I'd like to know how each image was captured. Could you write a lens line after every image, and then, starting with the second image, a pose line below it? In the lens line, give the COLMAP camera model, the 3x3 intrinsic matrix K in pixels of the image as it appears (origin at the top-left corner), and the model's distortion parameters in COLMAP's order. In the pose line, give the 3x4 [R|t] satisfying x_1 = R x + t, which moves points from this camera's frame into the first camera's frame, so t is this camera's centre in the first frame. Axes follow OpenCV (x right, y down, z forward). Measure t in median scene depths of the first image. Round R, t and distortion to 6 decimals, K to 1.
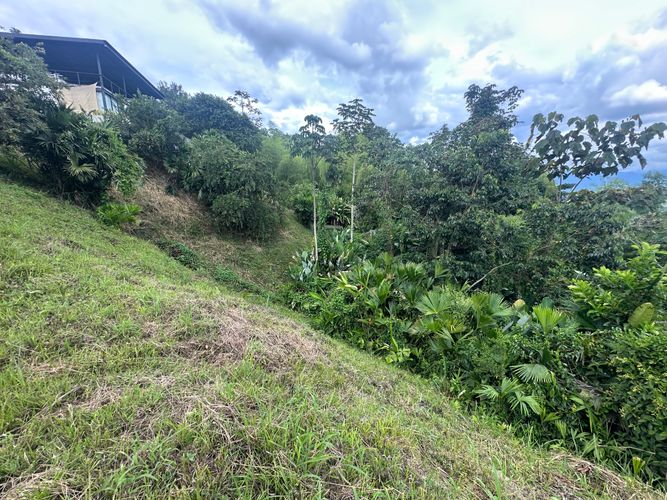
lens RADIAL K [[266.1, 0, 332.6], [0, 266.1, 247.4], [0, 0, 1]] dist [-0.000875, -0.000038]
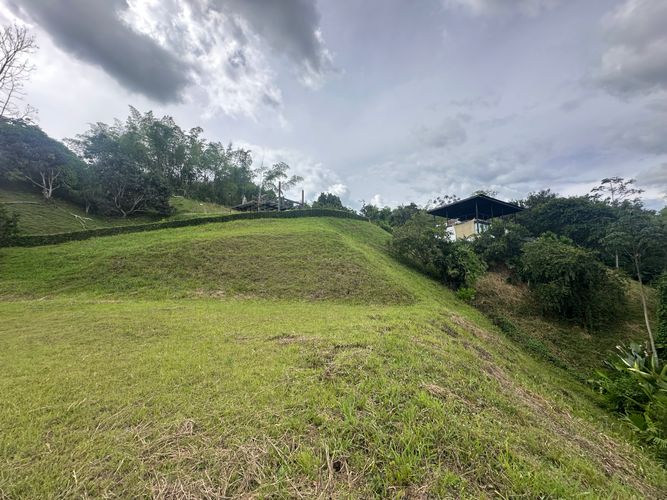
lens RADIAL K [[266.0, 0, 333.5], [0, 266.0, 250.0], [0, 0, 1]] dist [-0.001651, -0.000031]
pose [[0.323635, -0.119276, -0.938634, 0.445846], [-0.186998, 0.964393, -0.187025, 0.065717], [0.927519, 0.236051, 0.289807, -0.312415]]
